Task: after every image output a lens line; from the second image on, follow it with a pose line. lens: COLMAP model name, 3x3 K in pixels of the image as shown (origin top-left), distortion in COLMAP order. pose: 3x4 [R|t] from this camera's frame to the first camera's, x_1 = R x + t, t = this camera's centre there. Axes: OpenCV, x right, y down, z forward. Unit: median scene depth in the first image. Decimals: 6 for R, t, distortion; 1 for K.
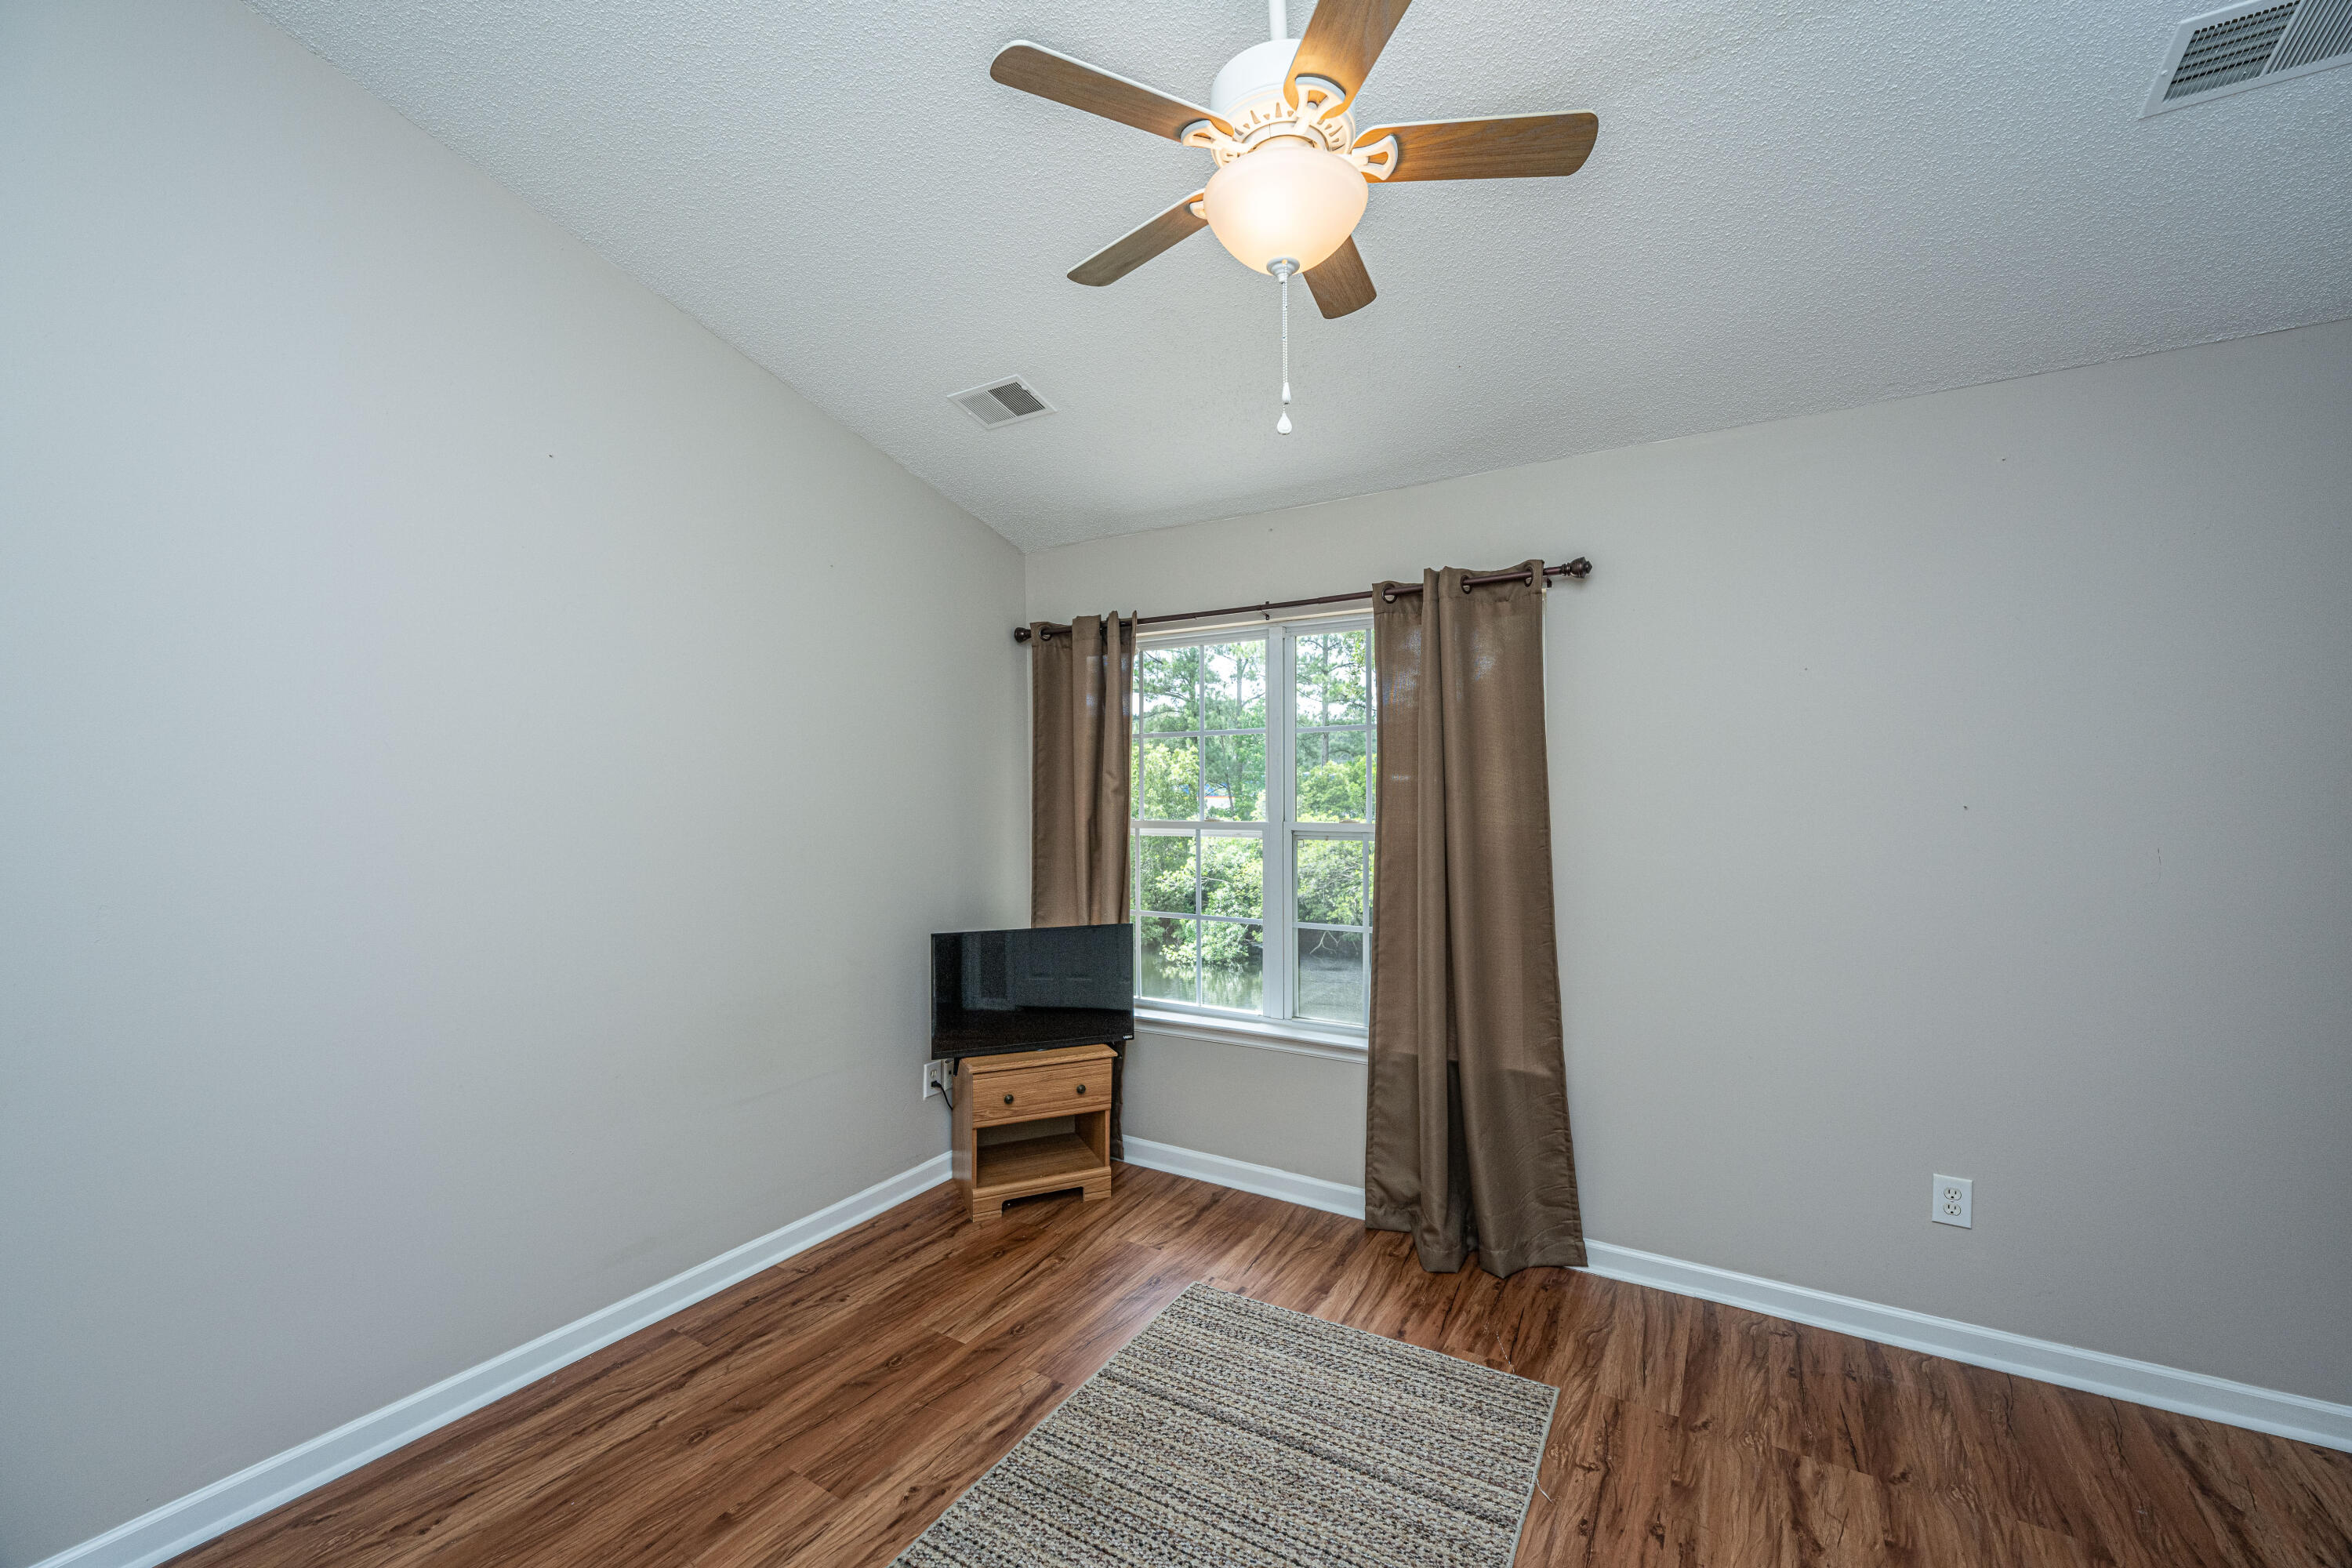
lens RADIAL K [[928.8, 0, 1185.7], [0, 928.8, 796.3], [0, 0, 1]] dist [-0.000174, -0.000090]
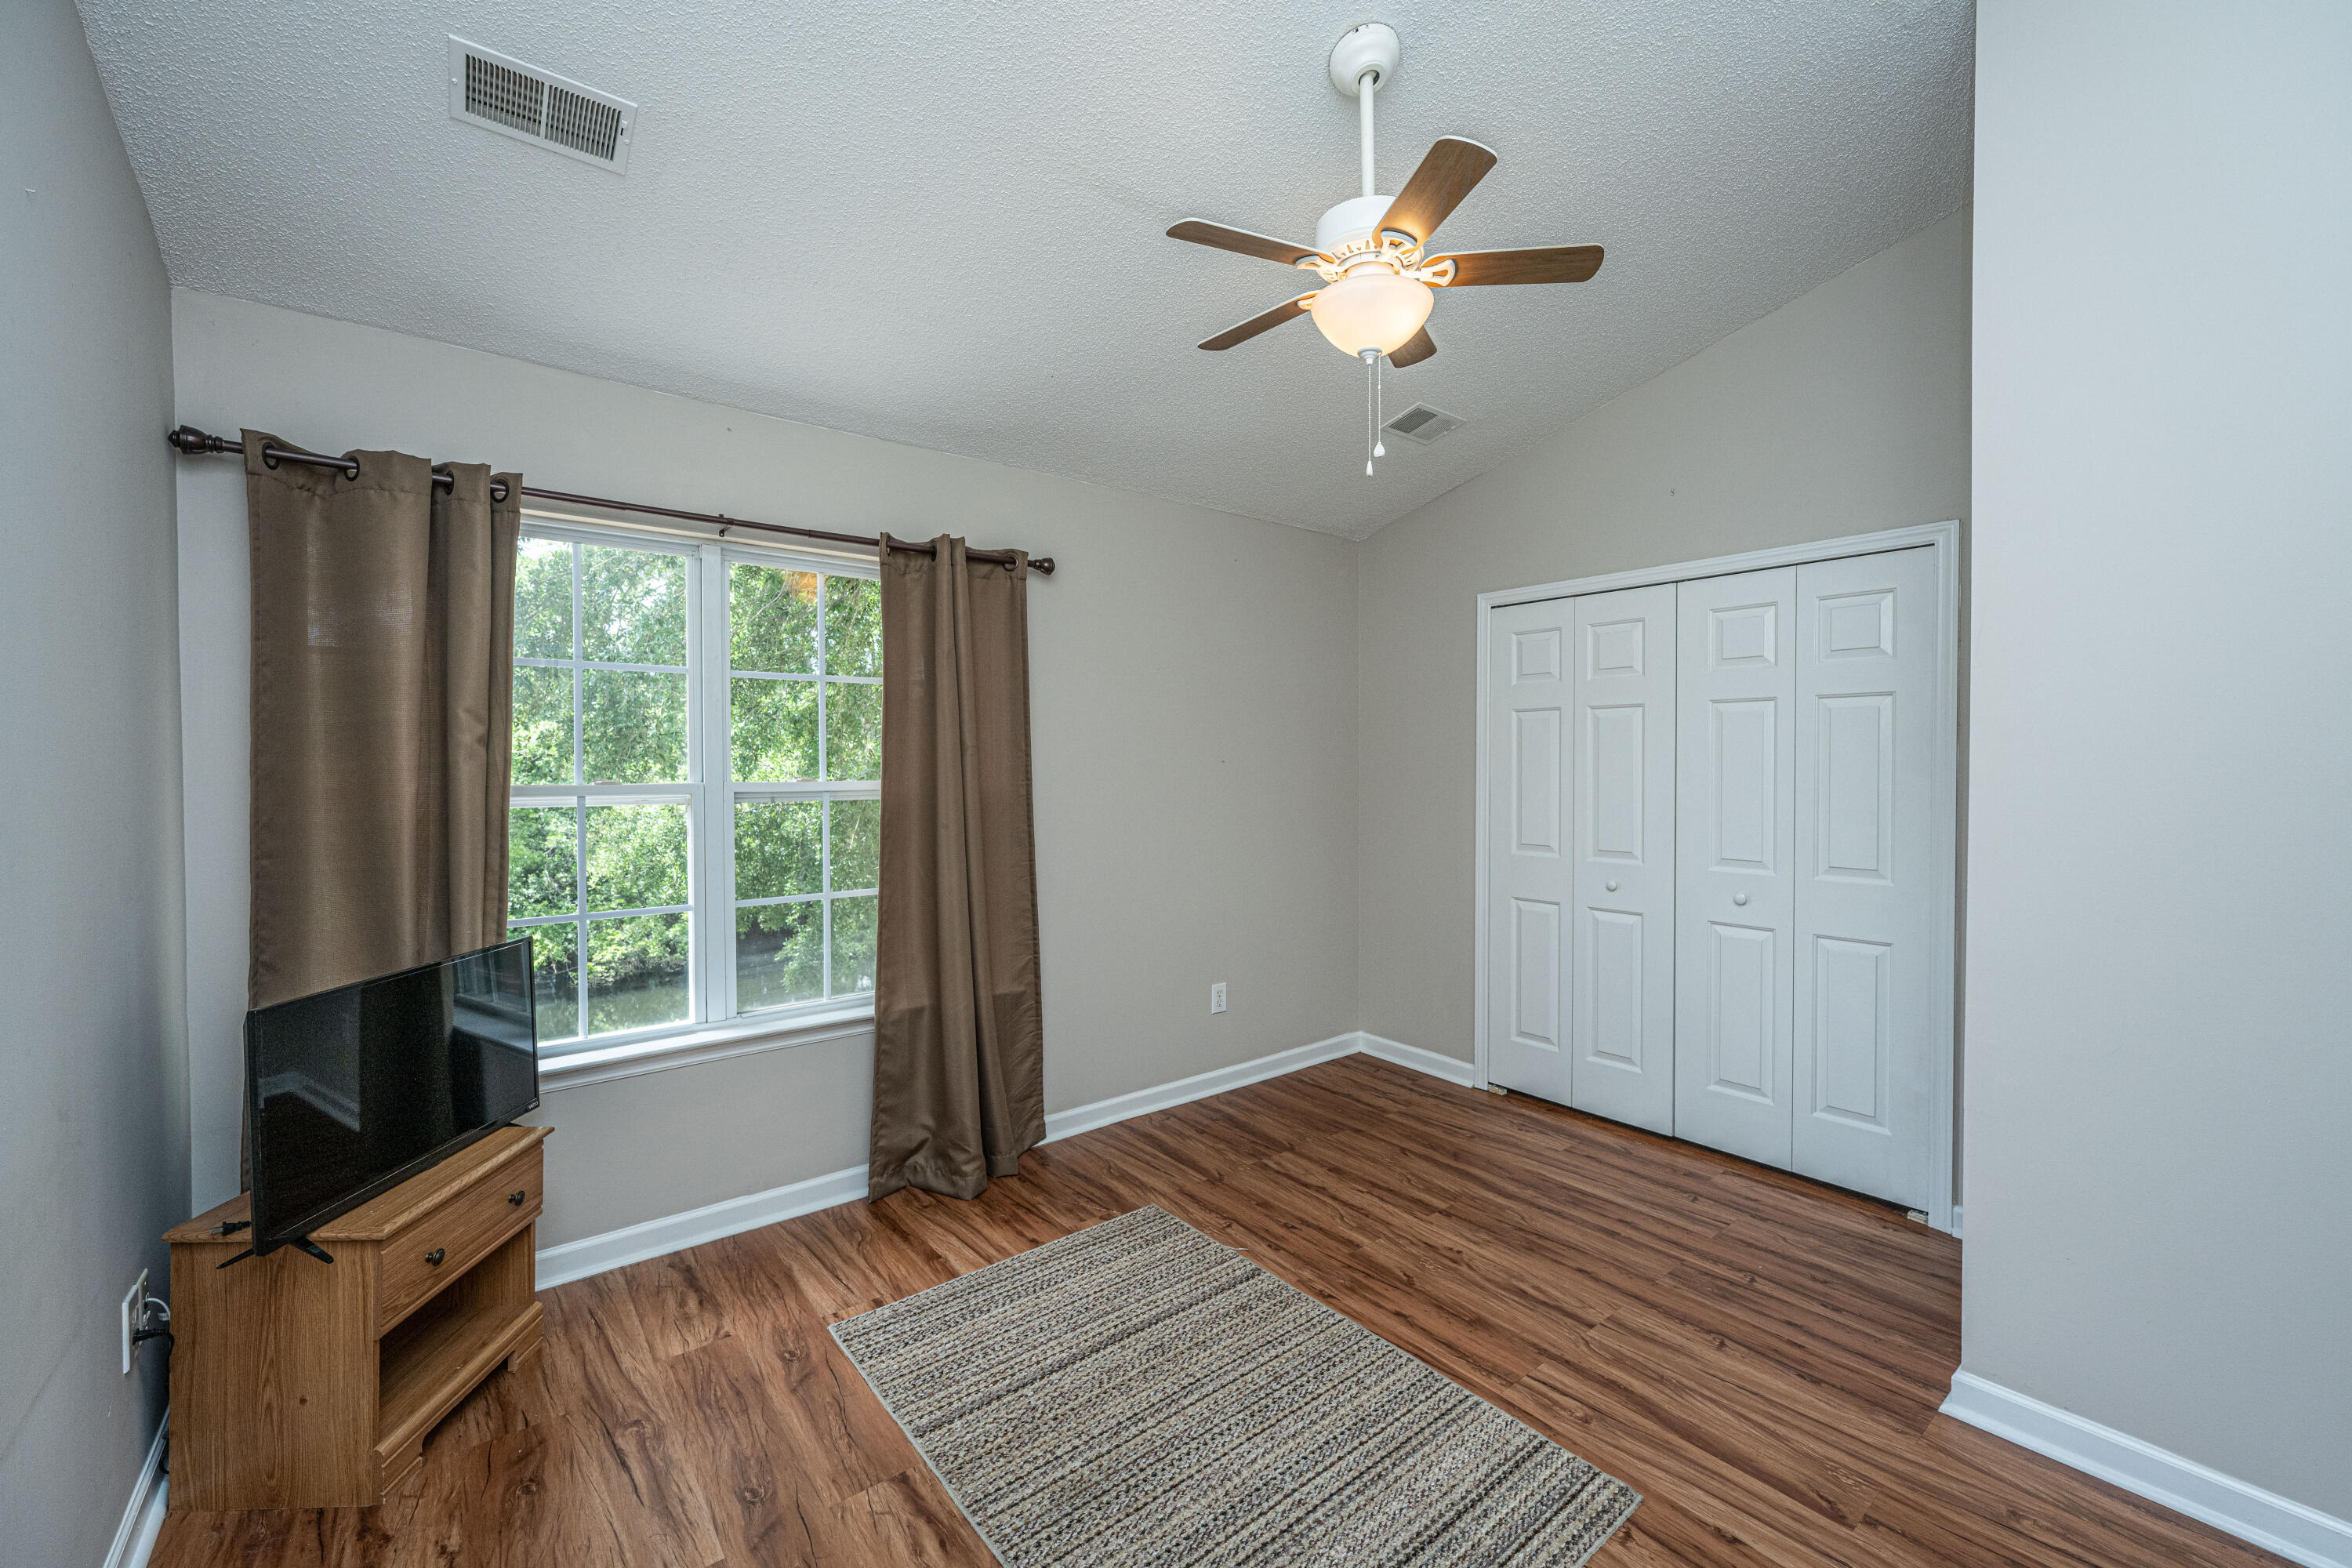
lens RADIAL K [[943.9, 0, 1164.7], [0, 943.9, 768.5], [0, 0, 1]] dist [0.000541, 0.000079]
pose [[0.362550, -0.002569, 0.931961, -0.702335], [0.002177, 0.999996, 0.001910, 0.018477], [-0.931962, 0.001337, 0.362554, 0.425220]]
